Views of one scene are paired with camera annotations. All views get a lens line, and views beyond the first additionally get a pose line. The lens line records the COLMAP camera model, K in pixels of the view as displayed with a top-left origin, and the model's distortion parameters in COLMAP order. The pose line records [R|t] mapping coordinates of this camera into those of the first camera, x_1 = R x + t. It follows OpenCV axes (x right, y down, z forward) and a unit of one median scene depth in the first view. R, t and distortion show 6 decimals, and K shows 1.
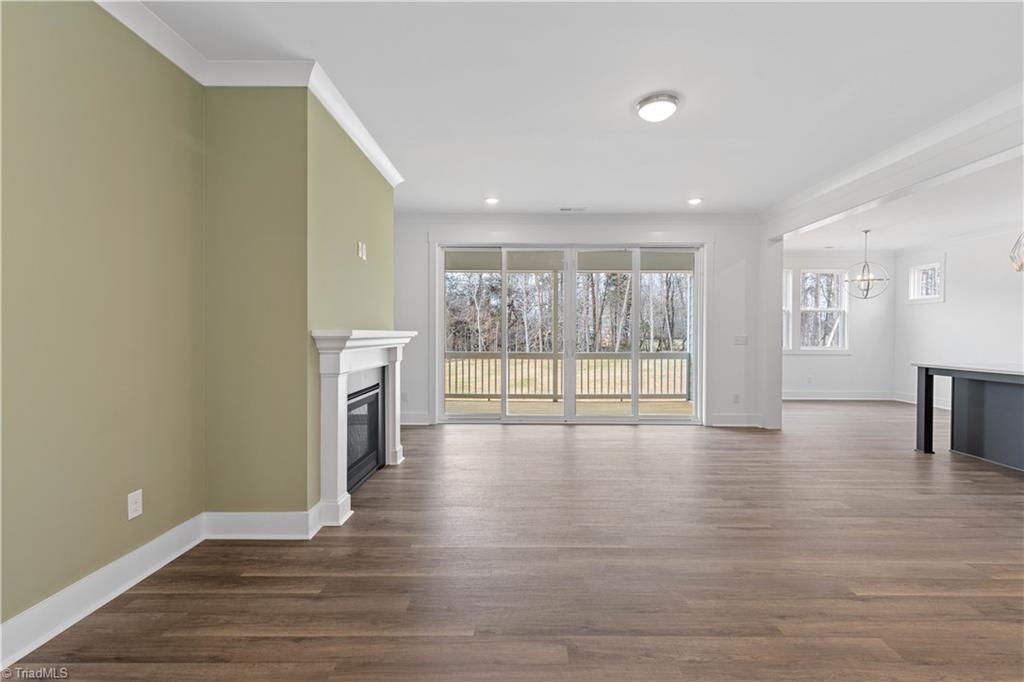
lens RADIAL K [[460.3, 0, 515.6], [0, 460.3, 335.8], [0, 0, 1]] dist [0.003232, 0.000234]
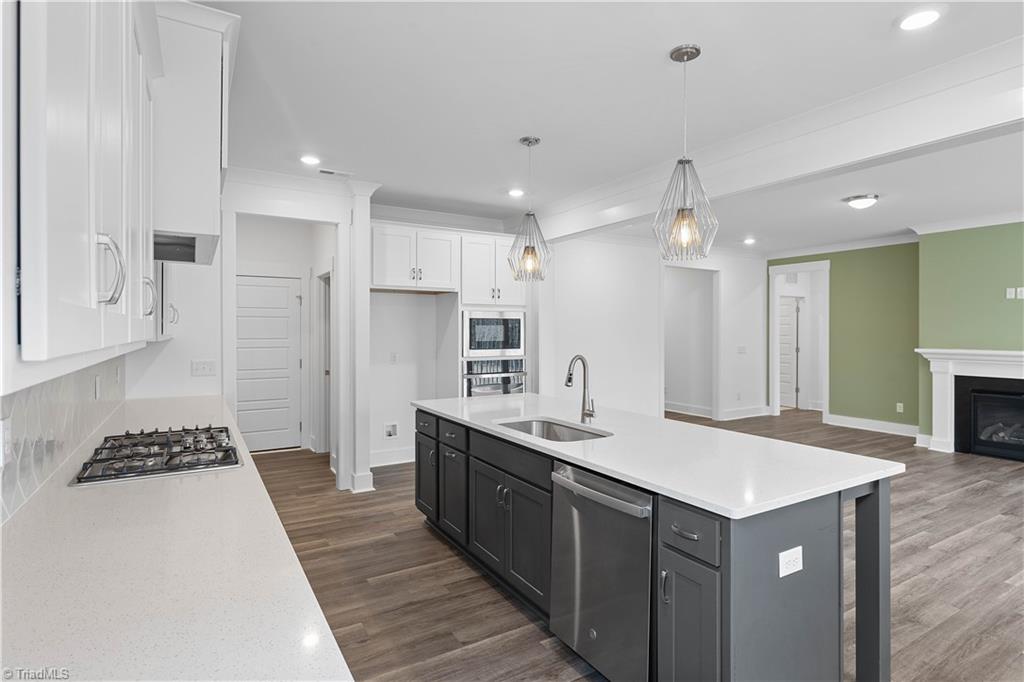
lens RADIAL K [[521.7, 0, 515.8], [0, 521.7, 330.3], [0, 0, 1]] dist [-0.001743, -0.000349]
pose [[-0.850806, -0.005335, -0.525453, 0.761476], [-0.008578, 0.999956, 0.003735, -0.027522], [0.525410, 0.007685, -0.850815, 0.657990]]
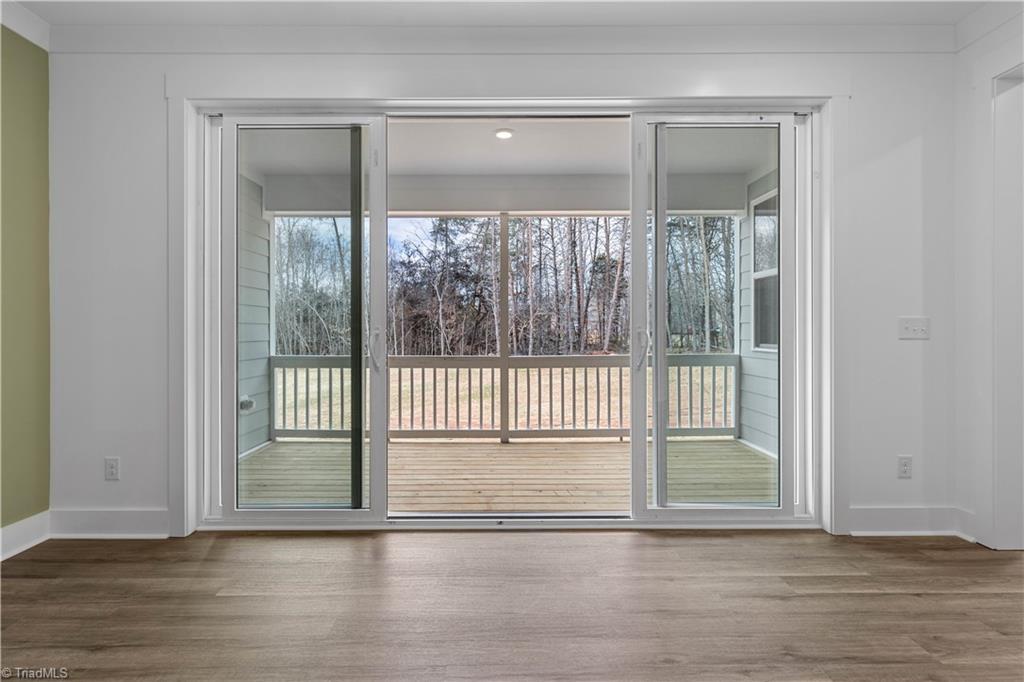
lens RADIAL K [[497.4, 0, 499.2], [0, 497.4, 331.3], [0, 0, 1]] dist [-0.001279, -0.000231]
pose [[0.999945, -0.006402, 0.008332, 0.074966], [0.006422, 0.999977, -0.002371, 0.007202], [-0.008317, 0.002425, 0.999962, 0.387566]]
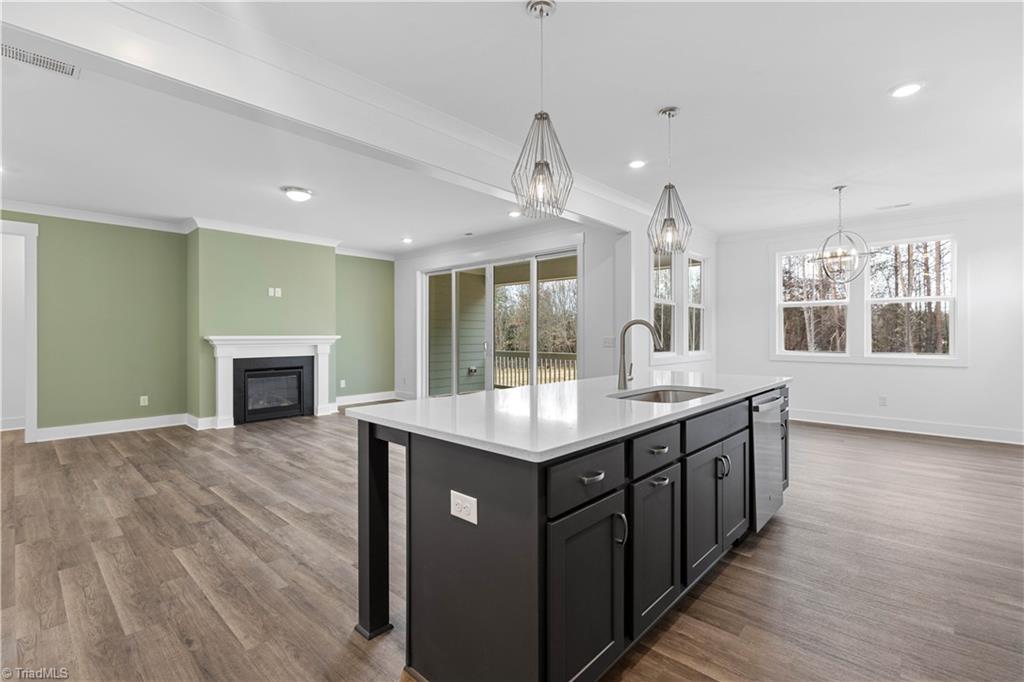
lens RADIAL K [[460.3, 0, 515.6], [0, 460.3, 335.8], [0, 0, 1]] dist [0.003232, 0.000234]
pose [[0.739440, -0.004447, -0.673208, 0.692677], [0.001784, 0.999988, -0.004645, -0.000256], [0.673220, 0.002233, 0.739439, 0.123236]]
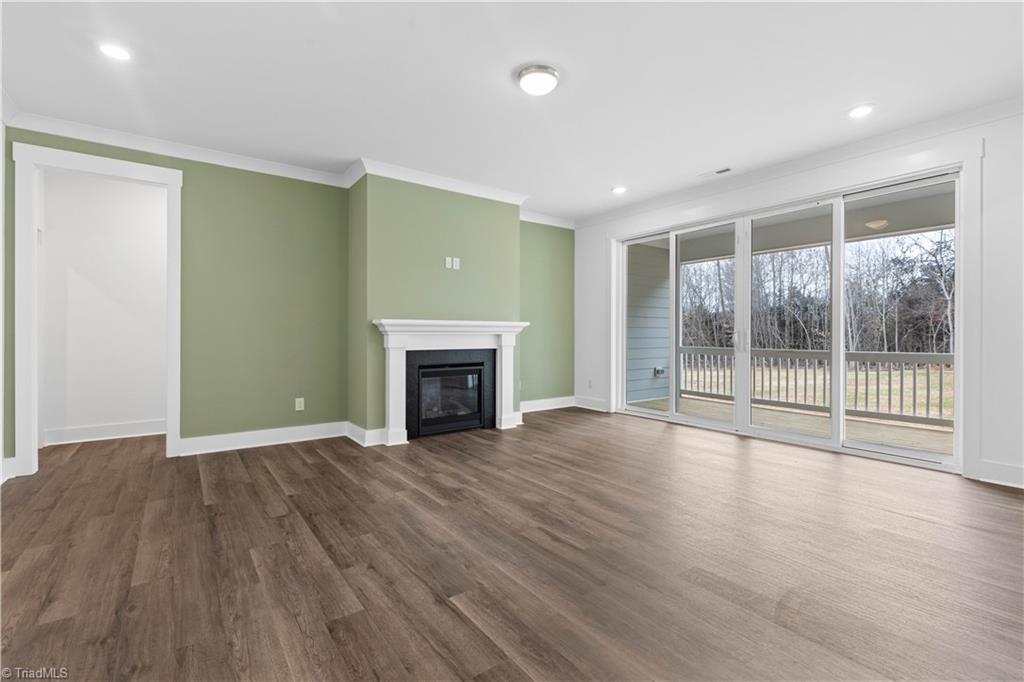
lens RADIAL K [[461.0, 0, 520.8], [0, 461.0, 333.1], [0, 0, 1]] dist [0.004585, 0.000079]
pose [[0.601259, -0.003745, -0.799045, 0.383069], [-0.003262, 0.999969, -0.007141, 0.014588], [0.799047, 0.006900, 0.601229, 0.143577]]
